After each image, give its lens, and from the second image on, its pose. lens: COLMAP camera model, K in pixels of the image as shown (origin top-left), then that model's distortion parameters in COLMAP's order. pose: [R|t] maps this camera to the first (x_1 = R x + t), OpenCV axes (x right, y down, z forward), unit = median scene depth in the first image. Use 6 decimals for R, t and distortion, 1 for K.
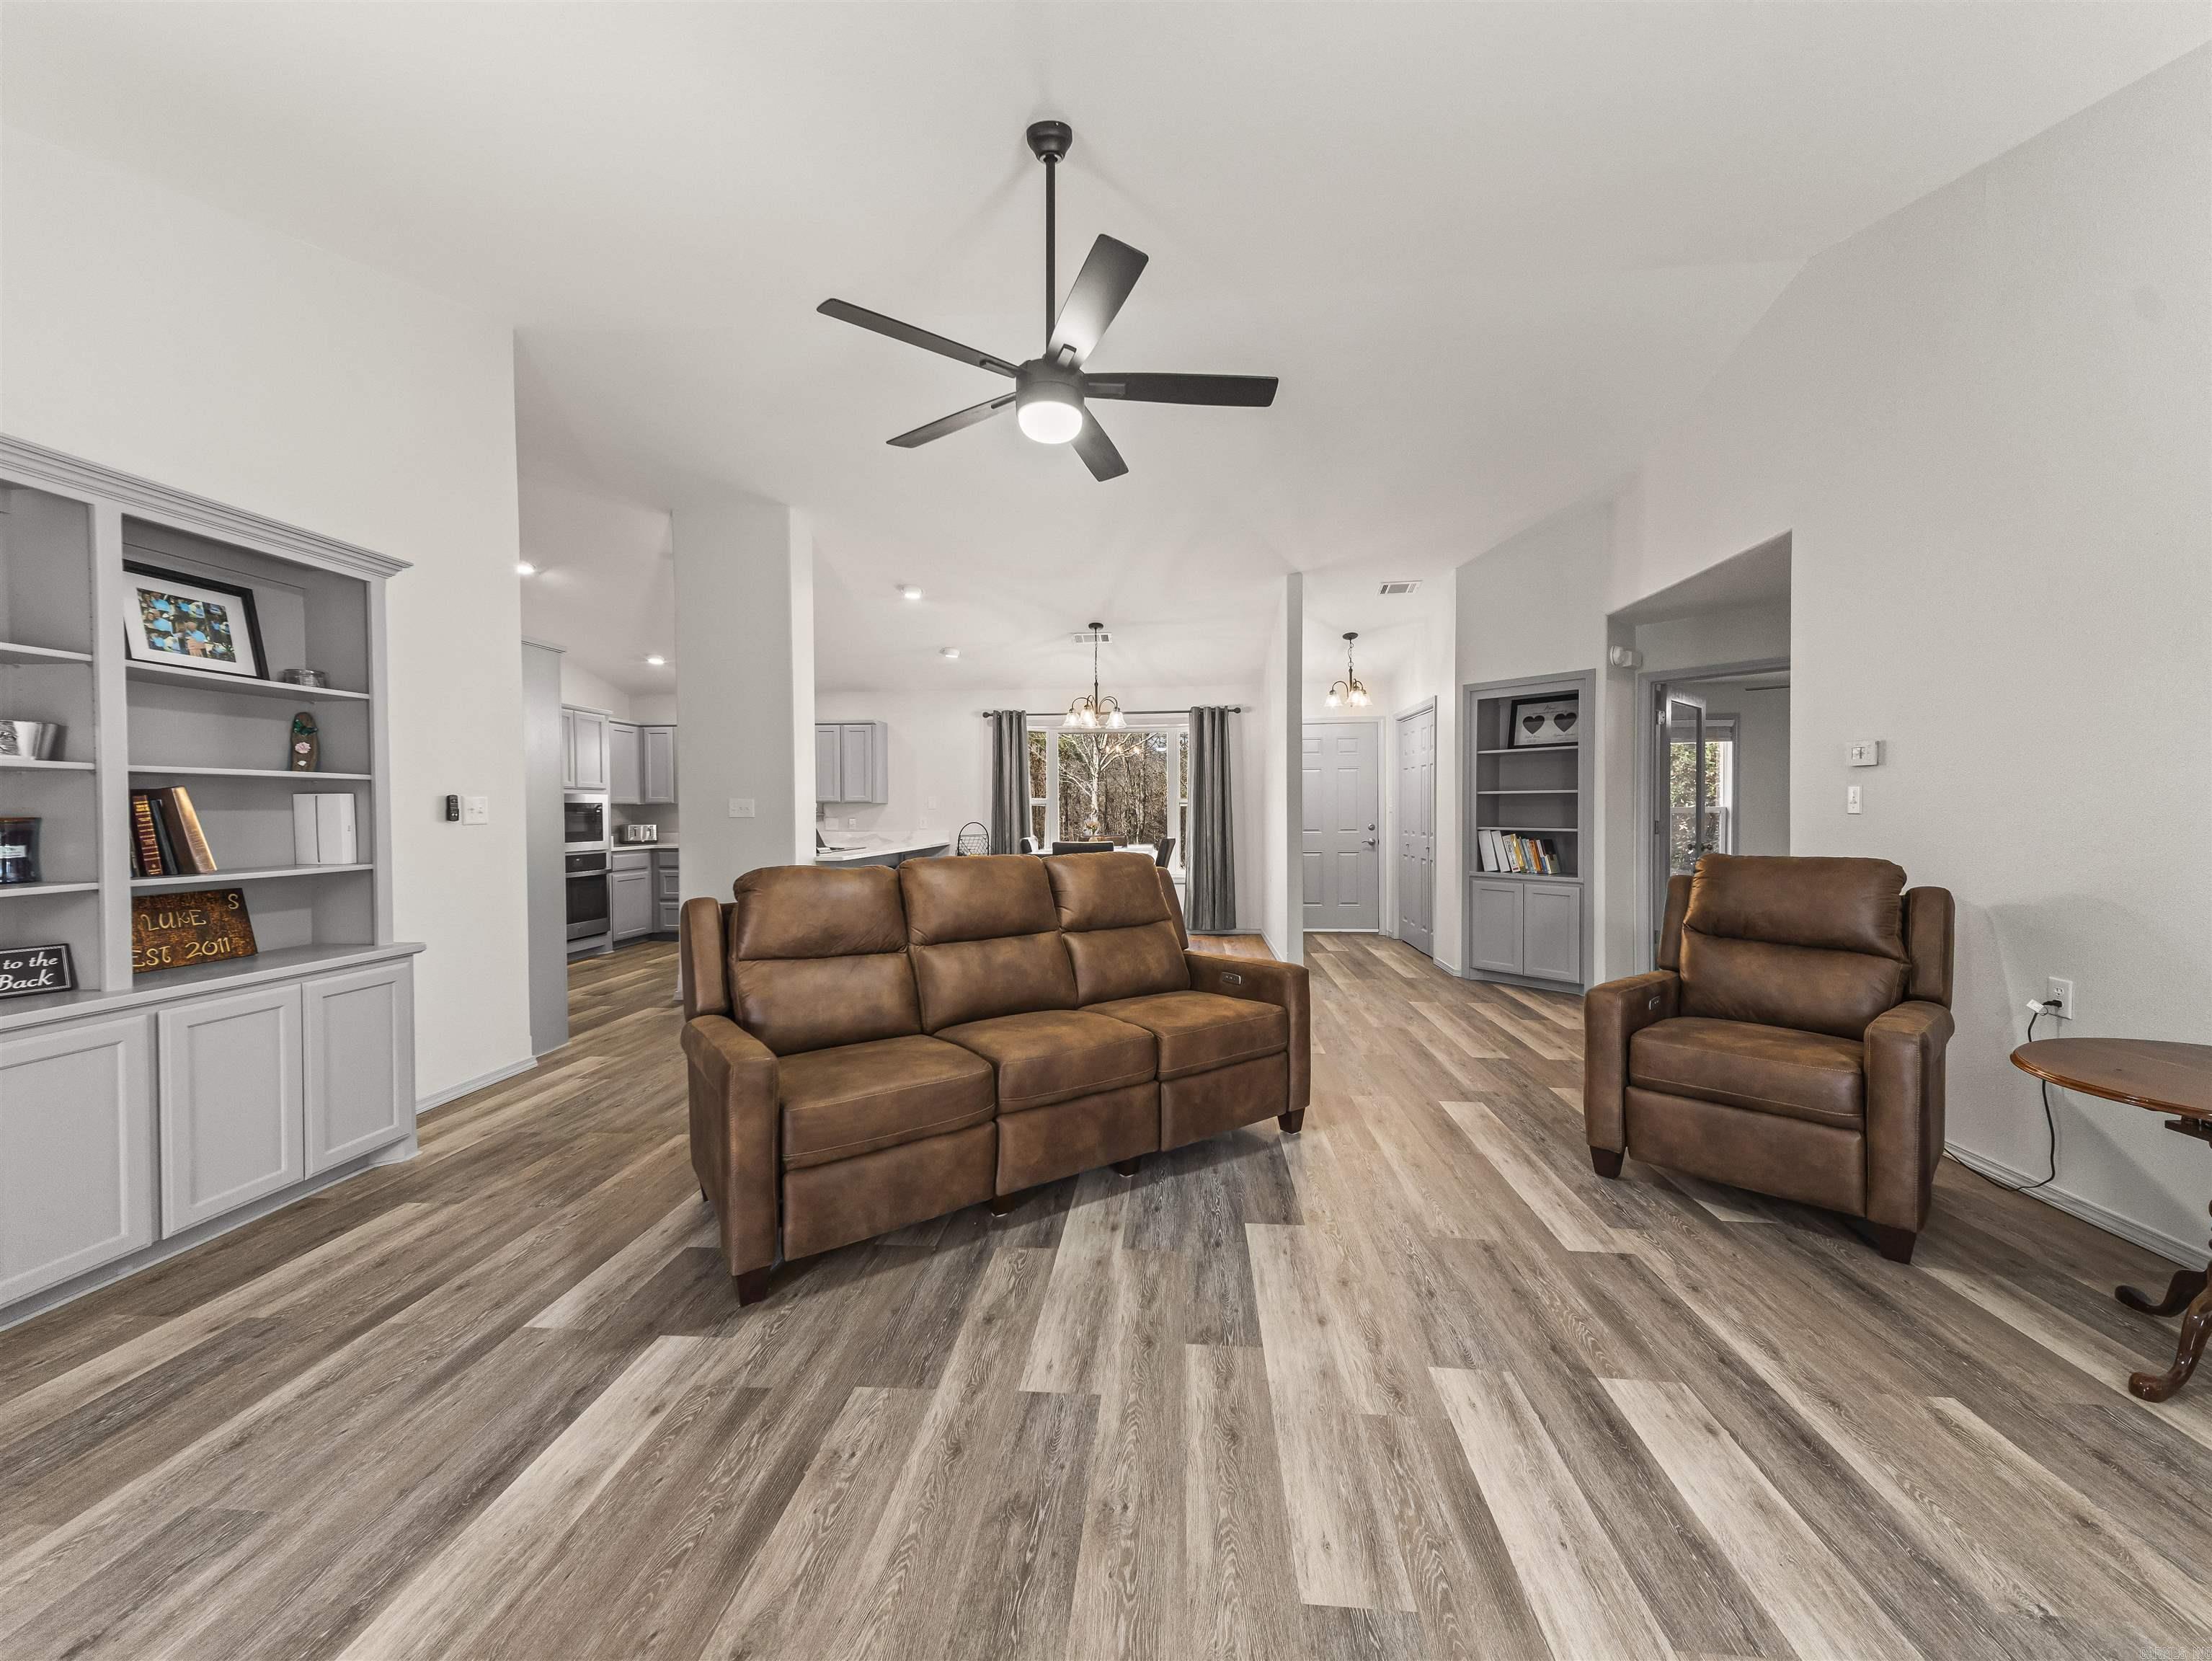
lens RADIAL K [[855.5, 0, 1114.7], [0, 855.5, 821.6], [0, 0, 1]] dist [0.030735, -0.009750]
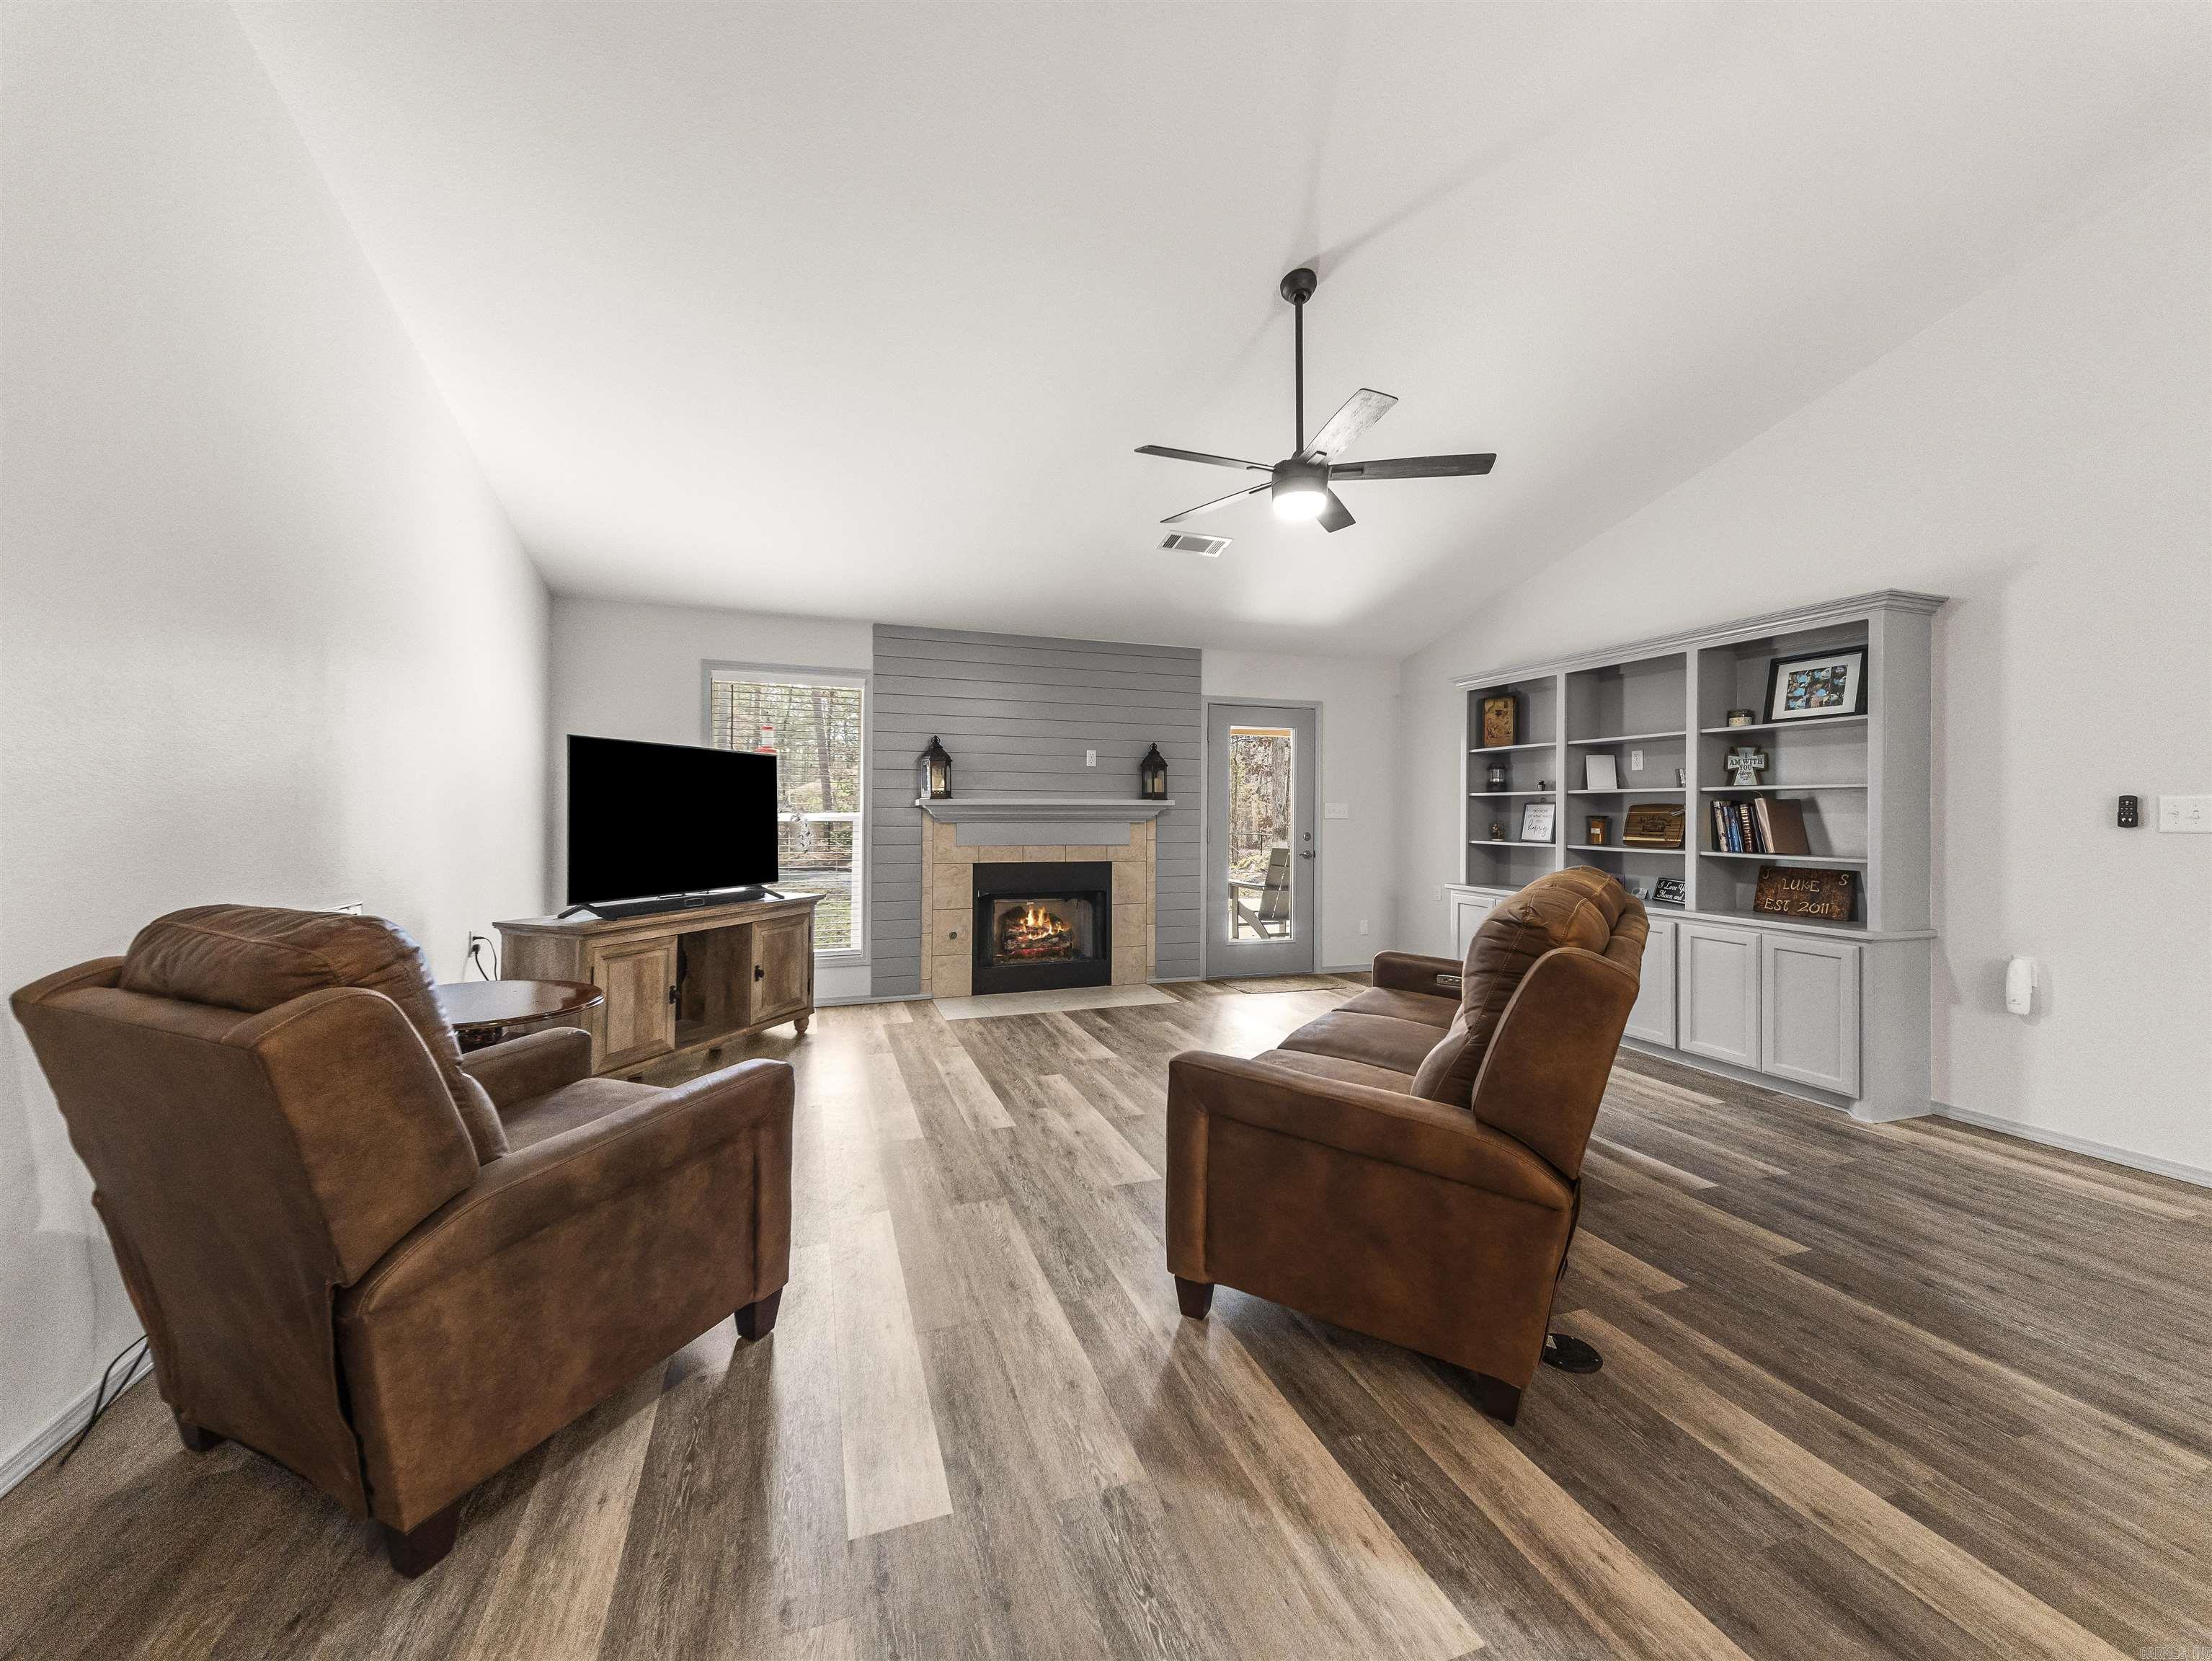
lens RADIAL K [[856.4, 0, 1101.5], [0, 856.4, 811.7], [0, 0, 1]] dist [0.035741, -0.012828]
pose [[-0.915518, 0.000347, -0.402276, 0.580693], [-0.006006, 0.999876, 0.014532, -0.026661], [0.402231, 0.015721, -0.915403, 1.706349]]
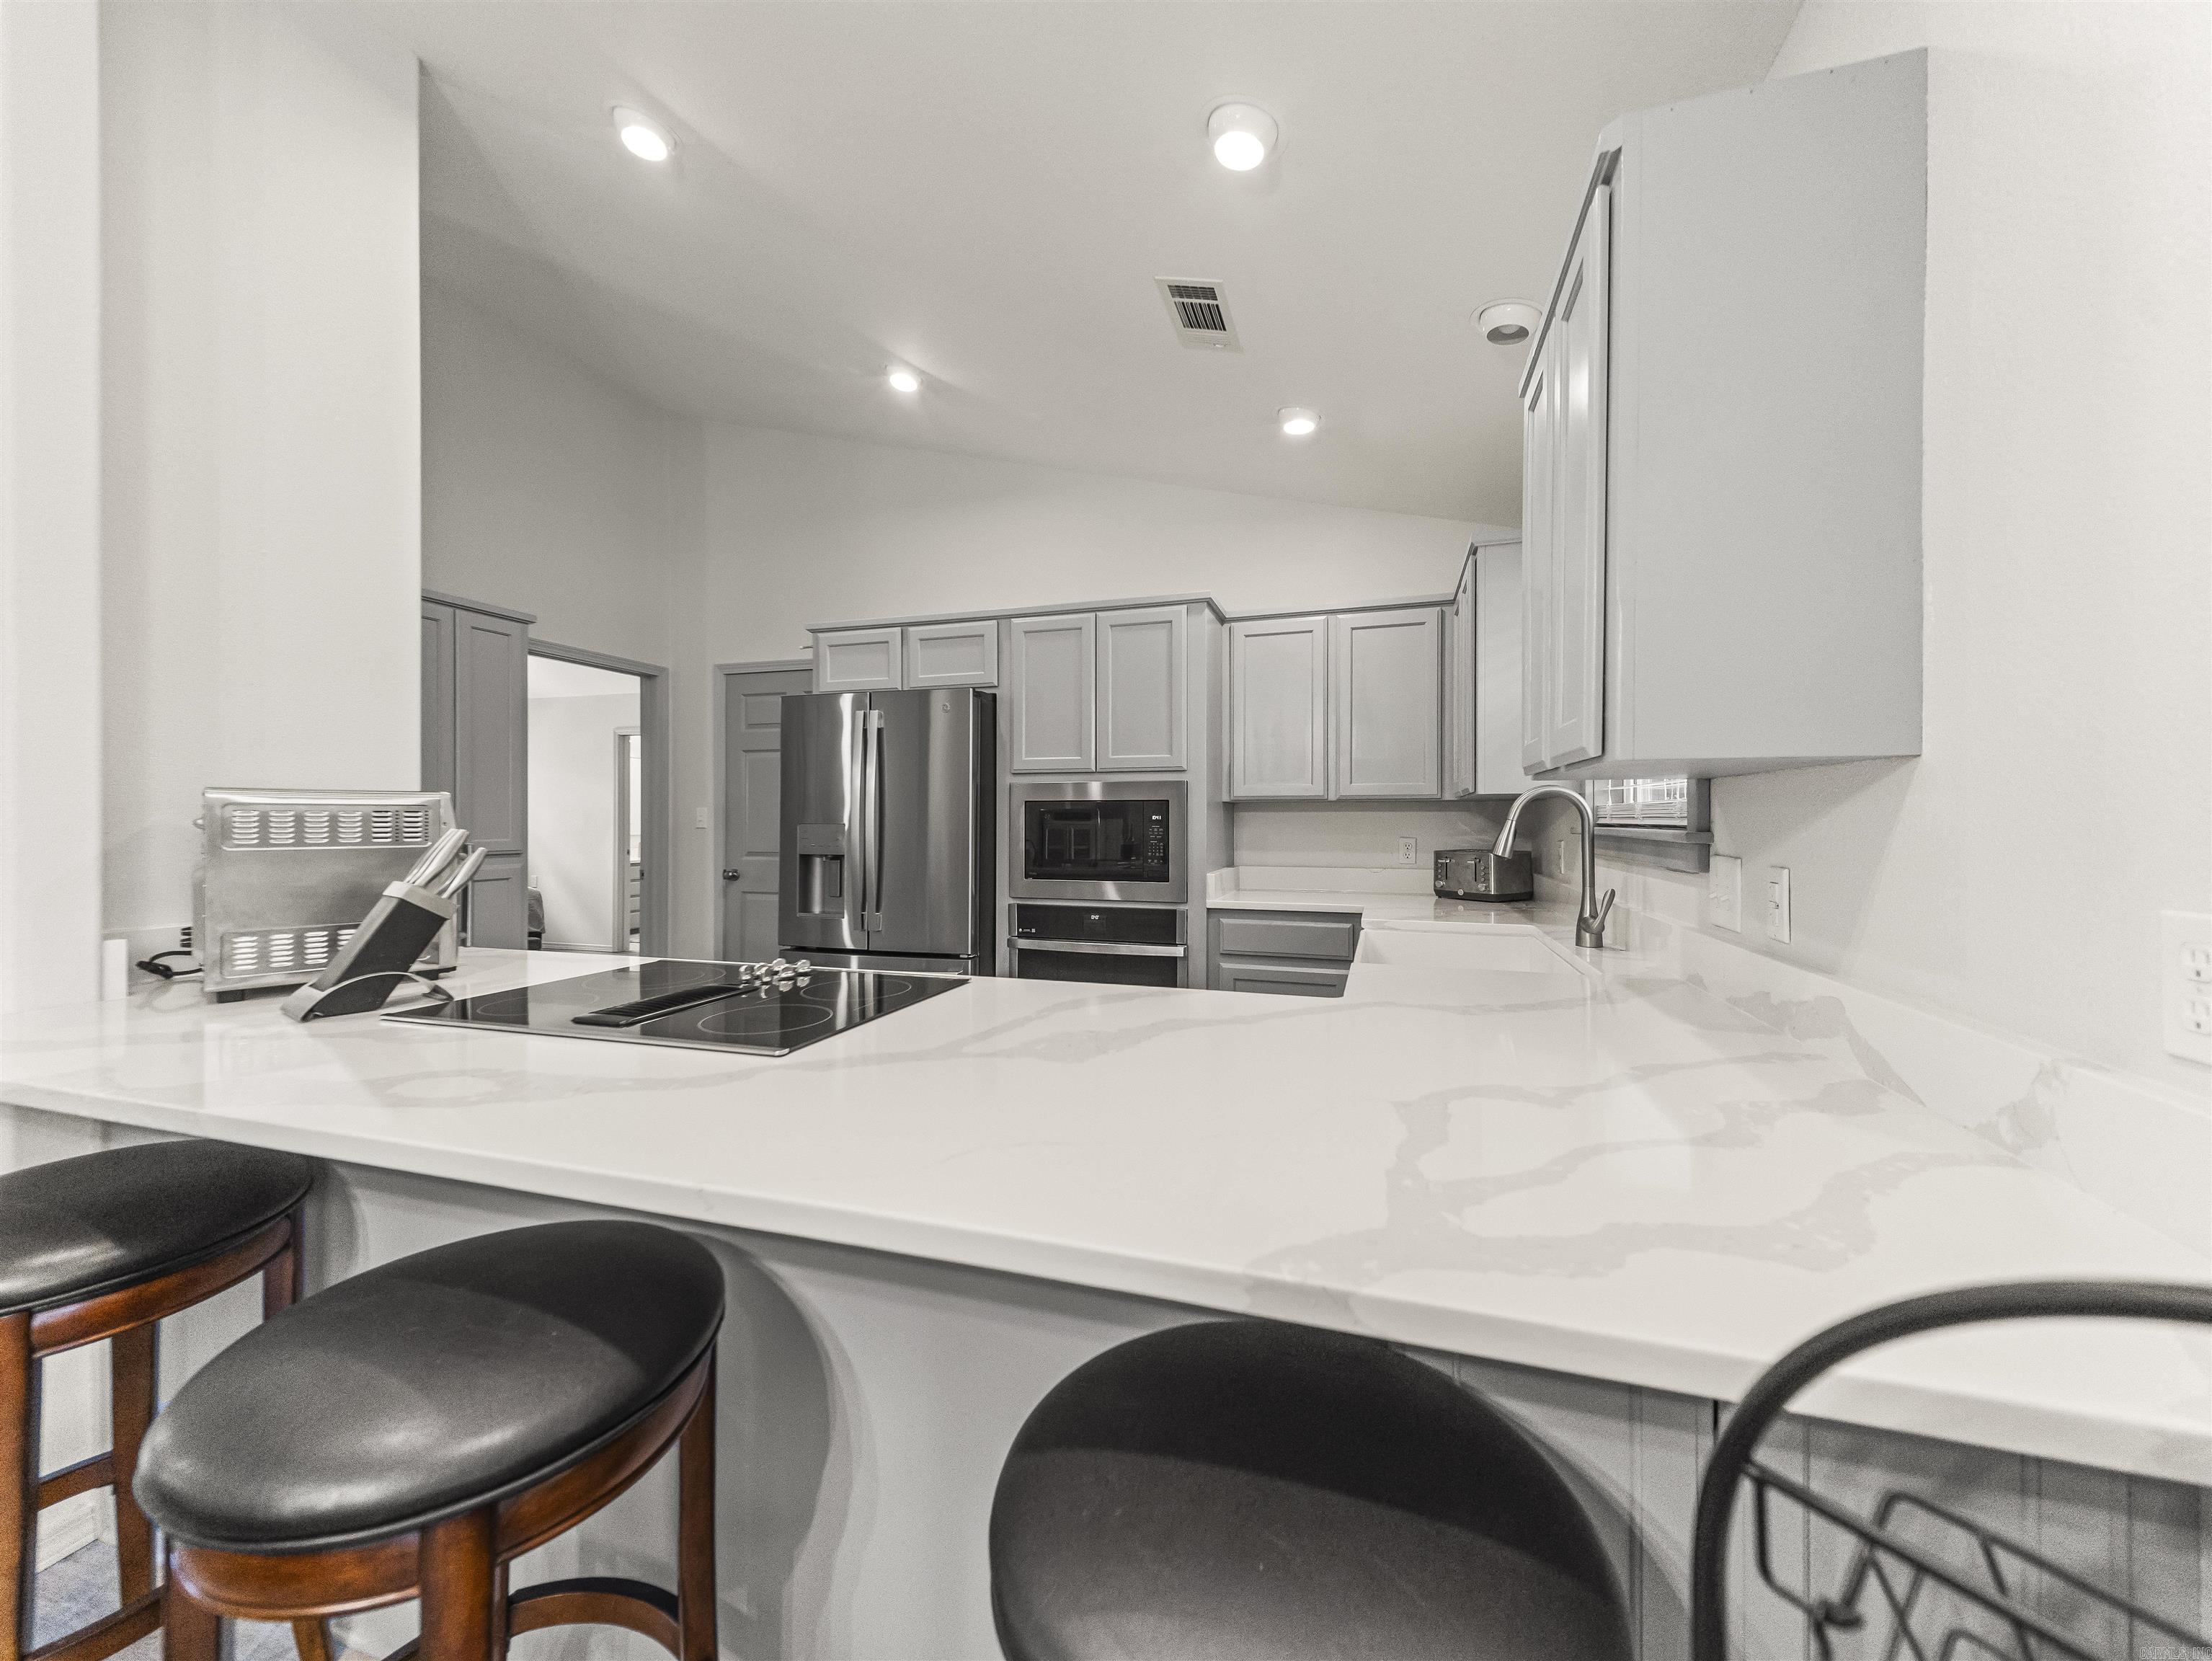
lens RADIAL K [[871.5, 0, 1120.5], [0, 871.5, 790.6], [0, 0, 1]] dist [0.037124, -0.011380]
pose [[-0.227721, -0.022229, -0.973473, -0.378236], [-0.010267, 0.999739, -0.020427, -0.040407], [0.973672, 0.005343, -0.227890, 2.658758]]
